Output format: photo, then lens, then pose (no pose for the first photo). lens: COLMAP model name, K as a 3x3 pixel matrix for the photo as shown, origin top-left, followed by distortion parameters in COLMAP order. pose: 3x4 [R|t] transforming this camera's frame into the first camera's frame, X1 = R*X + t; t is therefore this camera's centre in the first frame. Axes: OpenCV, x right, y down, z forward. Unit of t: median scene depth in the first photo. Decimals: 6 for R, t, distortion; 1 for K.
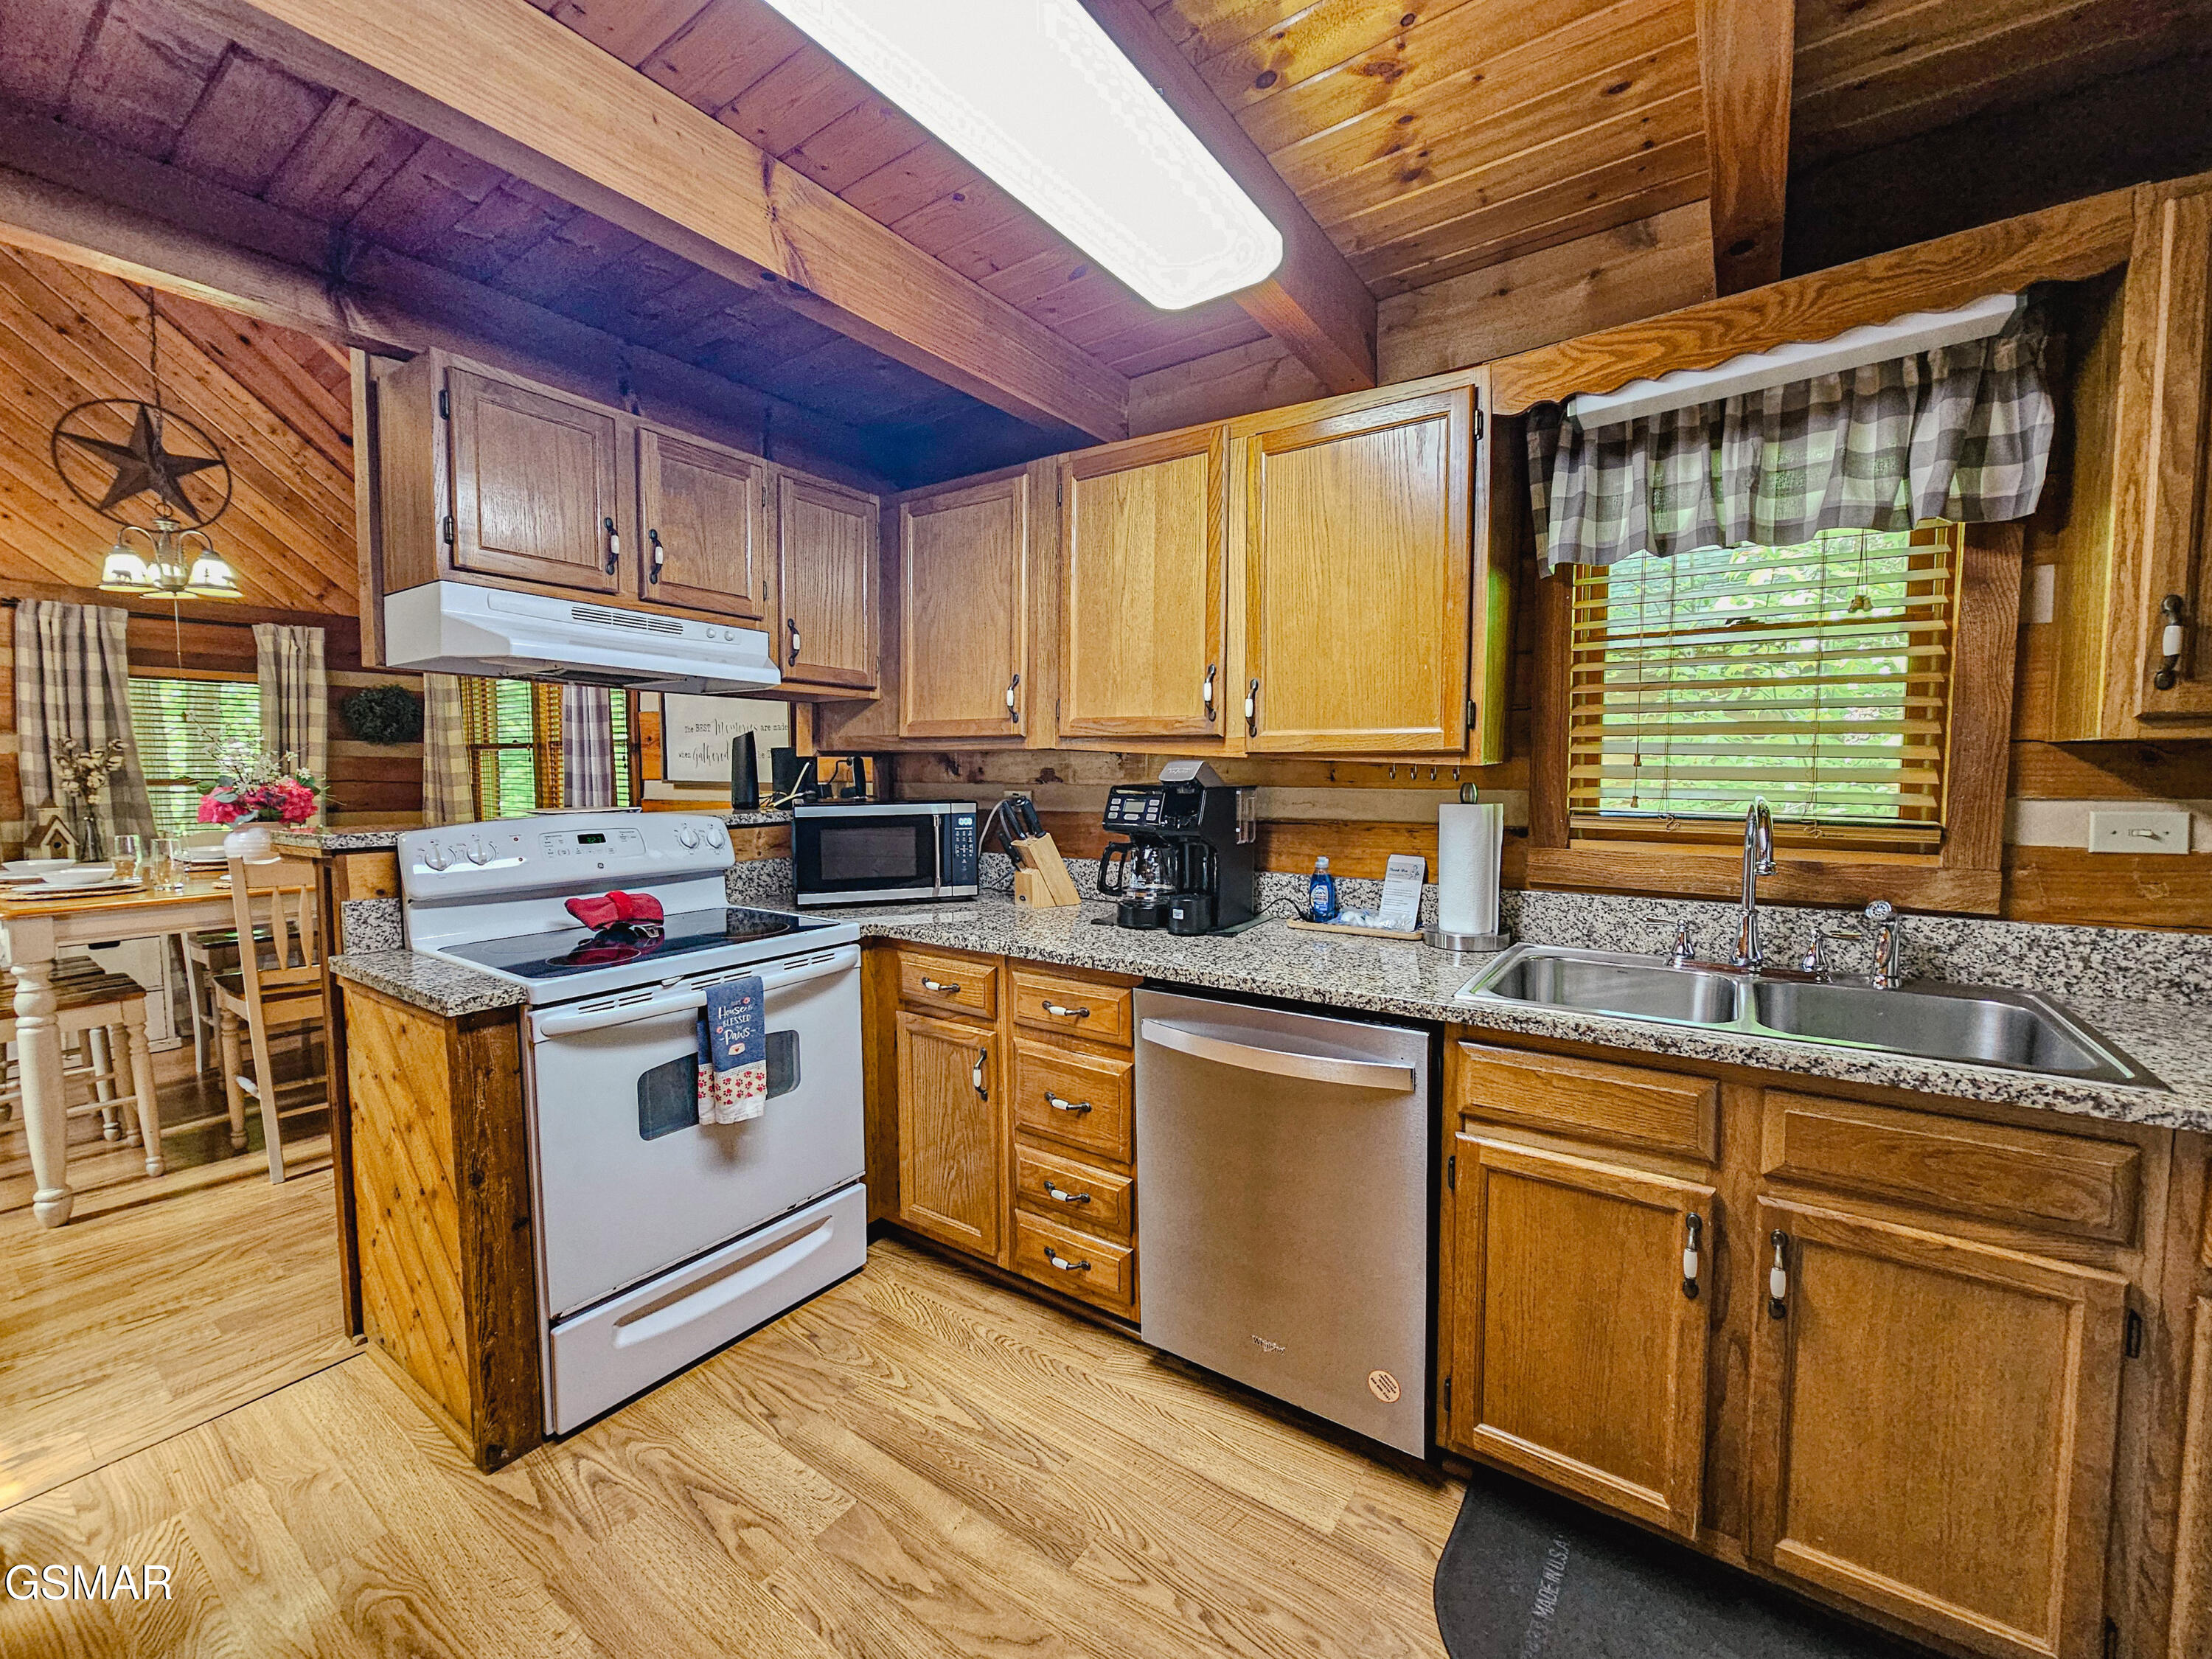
lens RADIAL K [[909.8, 0, 1116.0], [0, 909.8, 827.3], [0, 0, 1]] dist [0.001853, 0.000193]
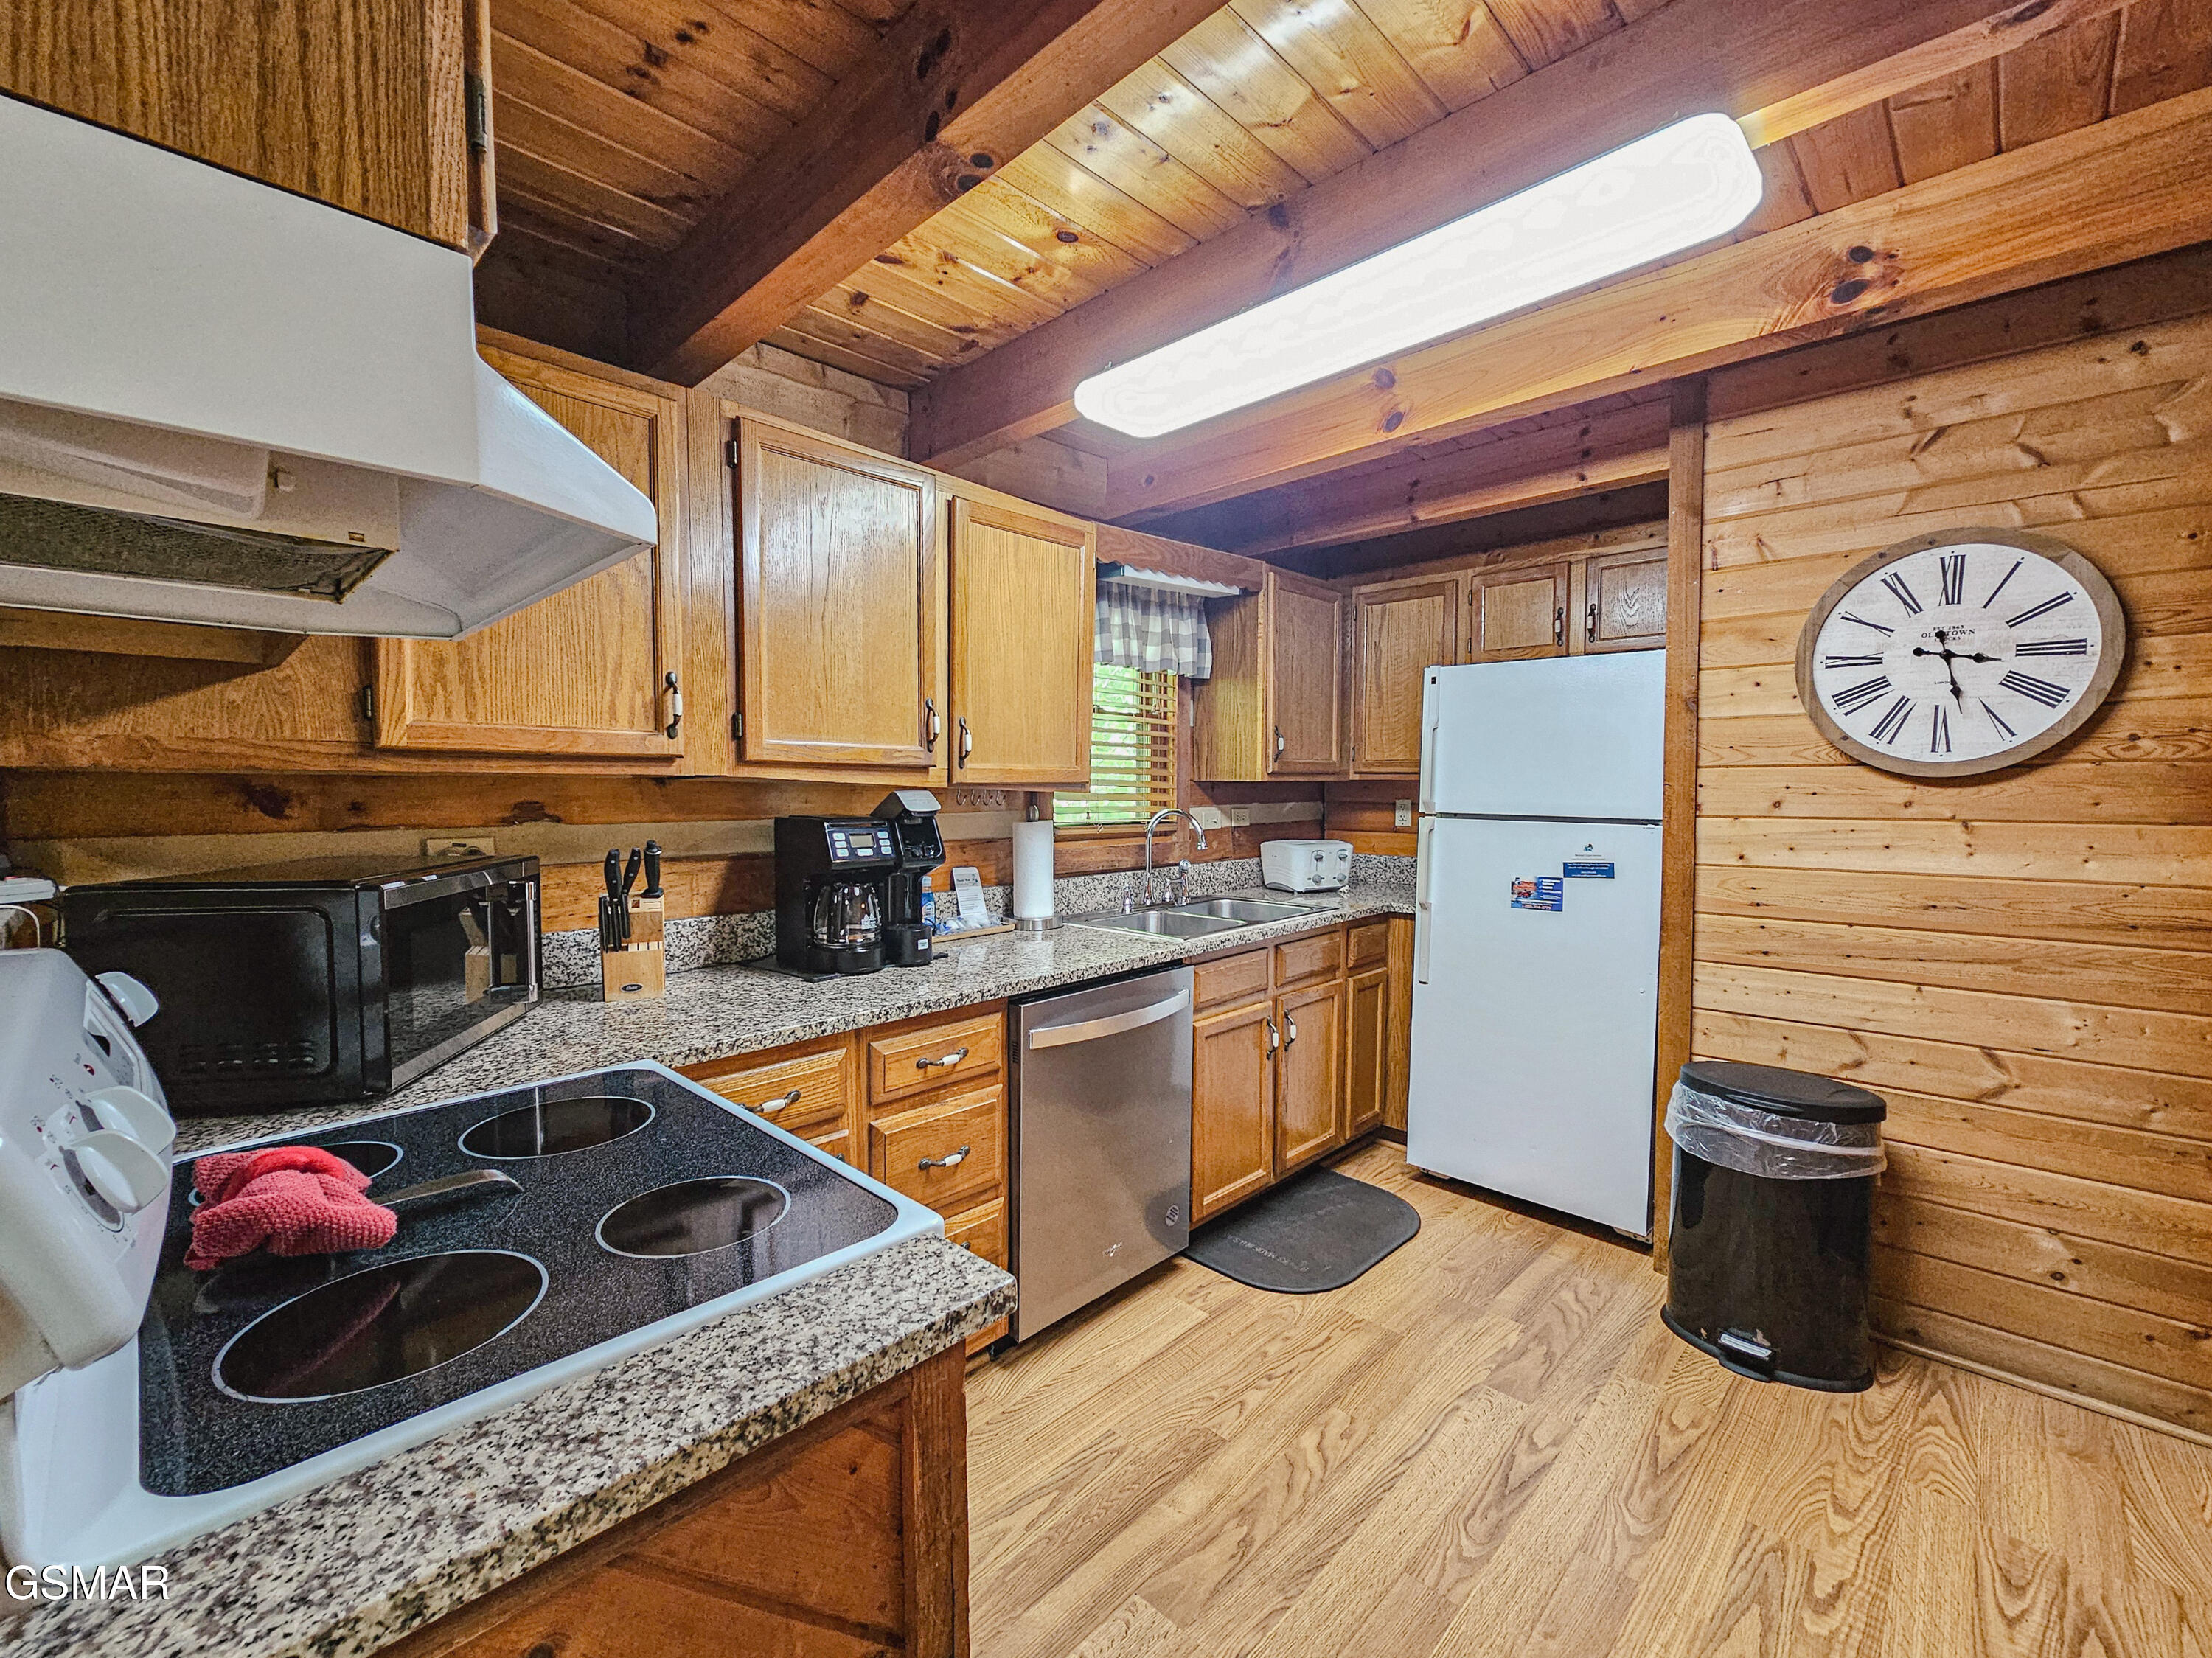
lens RADIAL K [[909.7, 0, 1119.9], [0, 909.7, 827.4], [0, 0, 1]] dist [0.001853, 0.000193]
pose [[0.166483, -0.044021, 0.985061, -1.114063], [0.069064, 0.997070, 0.032885, -0.064030], [-0.983623, 0.062558, 0.169035, 0.777293]]
